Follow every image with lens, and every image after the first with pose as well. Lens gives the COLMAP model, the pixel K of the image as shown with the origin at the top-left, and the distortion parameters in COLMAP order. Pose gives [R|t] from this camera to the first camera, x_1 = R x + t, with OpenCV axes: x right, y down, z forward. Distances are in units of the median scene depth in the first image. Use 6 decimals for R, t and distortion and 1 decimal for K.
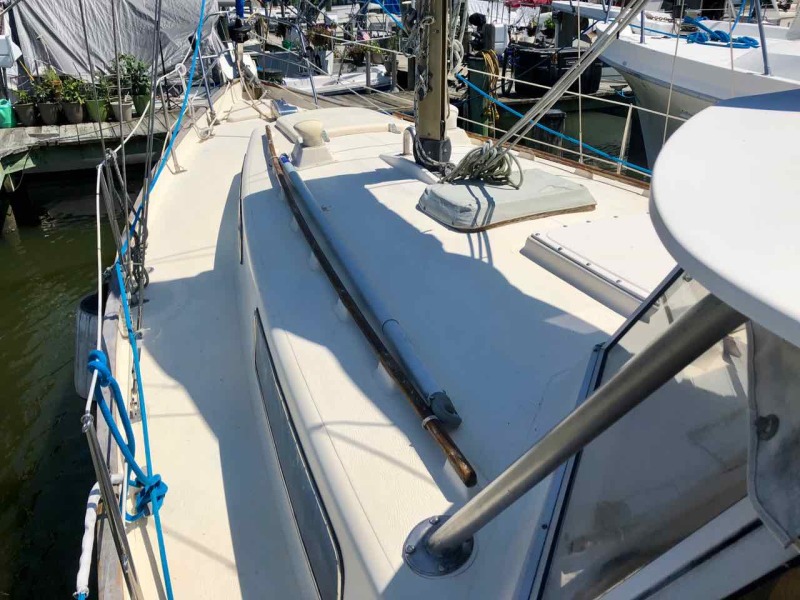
lens RADIAL K [[656.8, 0, 401.8], [0, 656.8, 298.7], [0, 0, 1]] dist [0.042871, -0.074794]
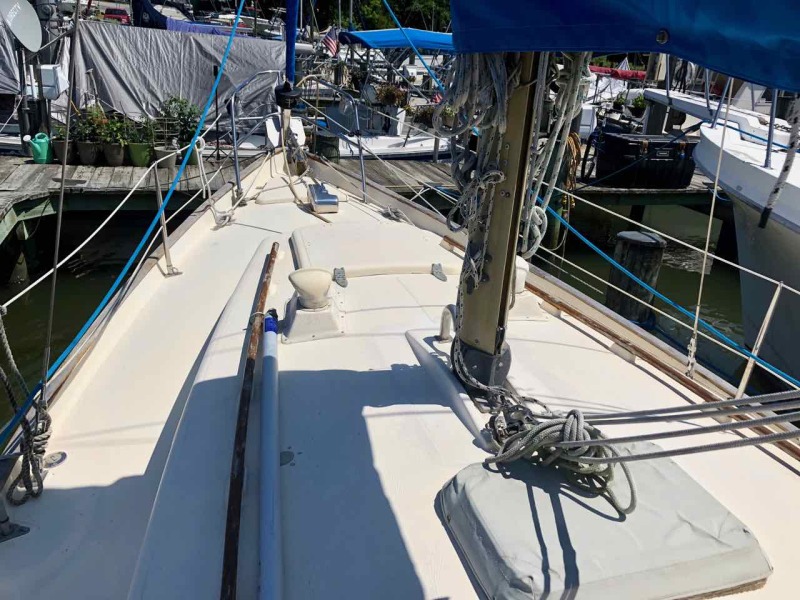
lens RADIAL K [[629.9, 0, 417.8], [0, 629.9, 296.6], [0, 0, 1]] dist [0.101442, -0.147185]
pose [[0.991100, 0.115775, -0.065703, 0.010357], [-0.118895, 0.991853, -0.045739, -0.135826], [0.059872, 0.053143, 0.996790, 0.205232]]
